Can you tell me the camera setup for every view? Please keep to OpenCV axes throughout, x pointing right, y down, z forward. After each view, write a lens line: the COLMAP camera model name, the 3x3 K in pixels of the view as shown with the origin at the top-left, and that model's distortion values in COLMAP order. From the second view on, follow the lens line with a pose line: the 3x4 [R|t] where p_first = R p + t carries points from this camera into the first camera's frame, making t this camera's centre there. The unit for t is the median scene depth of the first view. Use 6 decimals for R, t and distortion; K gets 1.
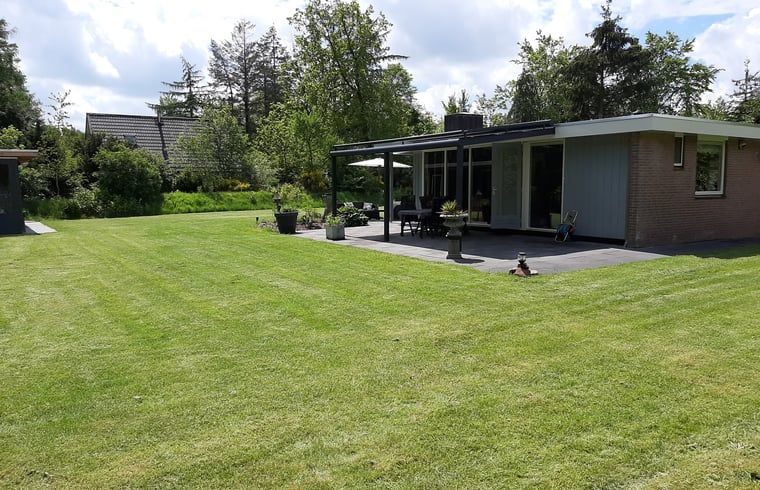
lens RADIAL K [[626.0, 0, 380.0], [0, 626.0, 245.0], [0, 0, 1]] dist [0.000416, -0.002489]
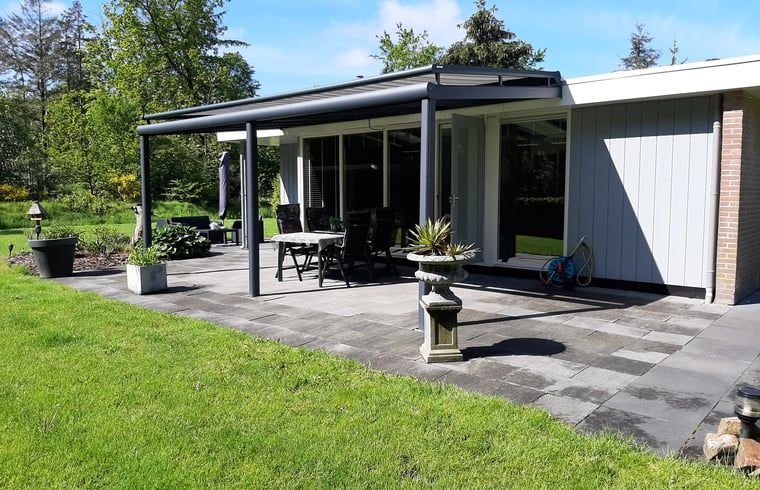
lens RADIAL K [[626.0, 0, 380.0], [0, 626.0, 245.0], [0, 0, 1]] dist [0.000416, -0.002489]
pose [[0.965944, -0.013787, 0.258384, -0.006508], [0.018994, 0.999664, -0.017664, -0.010950], [-0.258053, 0.021970, 0.965881, 0.141113]]
